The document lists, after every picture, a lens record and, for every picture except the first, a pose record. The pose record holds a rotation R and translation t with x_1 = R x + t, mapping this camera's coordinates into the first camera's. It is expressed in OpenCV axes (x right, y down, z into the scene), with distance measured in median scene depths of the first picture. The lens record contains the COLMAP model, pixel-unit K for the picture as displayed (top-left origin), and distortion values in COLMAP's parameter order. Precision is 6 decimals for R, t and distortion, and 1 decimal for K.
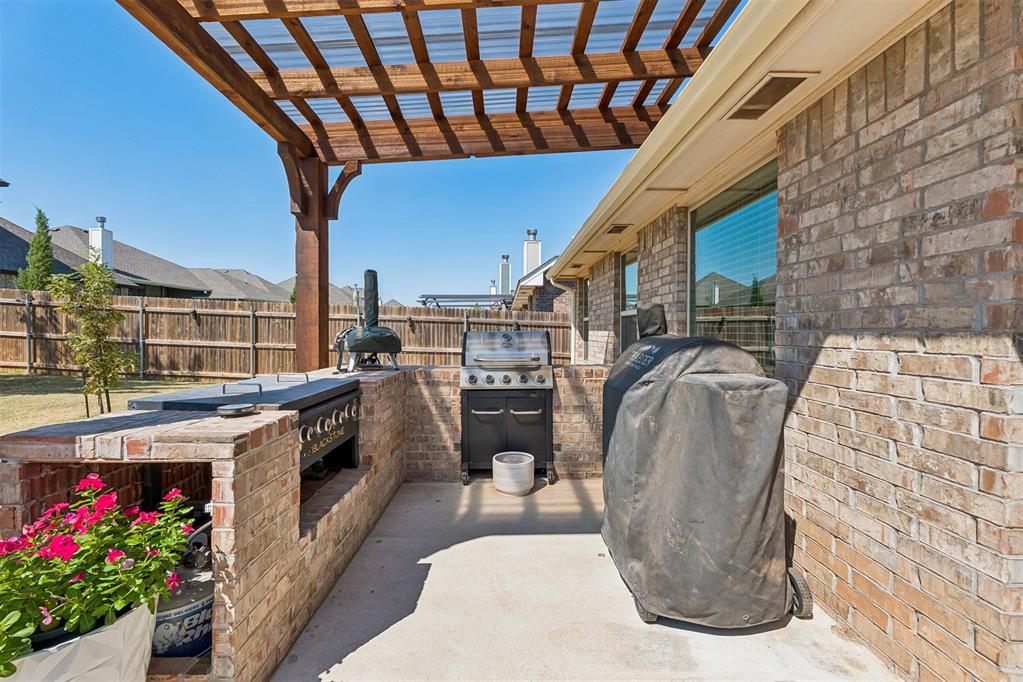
lens RADIAL K [[431.8, 0, 508.3], [0, 431.8, 340.9], [0, 0, 1]] dist [0.001856, 0.000288]
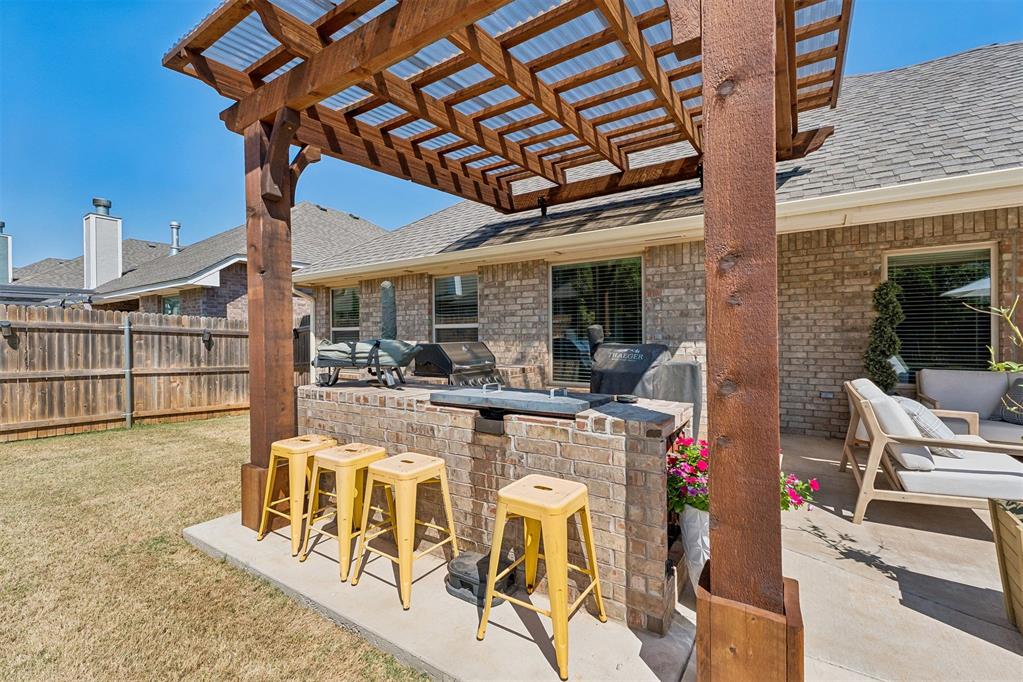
lens RADIAL K [[440.3, 0, 507.3], [0, 440.3, 341.7], [0, 0, 1]] dist [-0.001388, -0.000144]
pose [[0.542314, -0.012909, 0.840077, -0.878903], [0.026860, 0.999637, -0.001979, -0.017184], [-0.839747, 0.023637, 0.542464, 0.222058]]
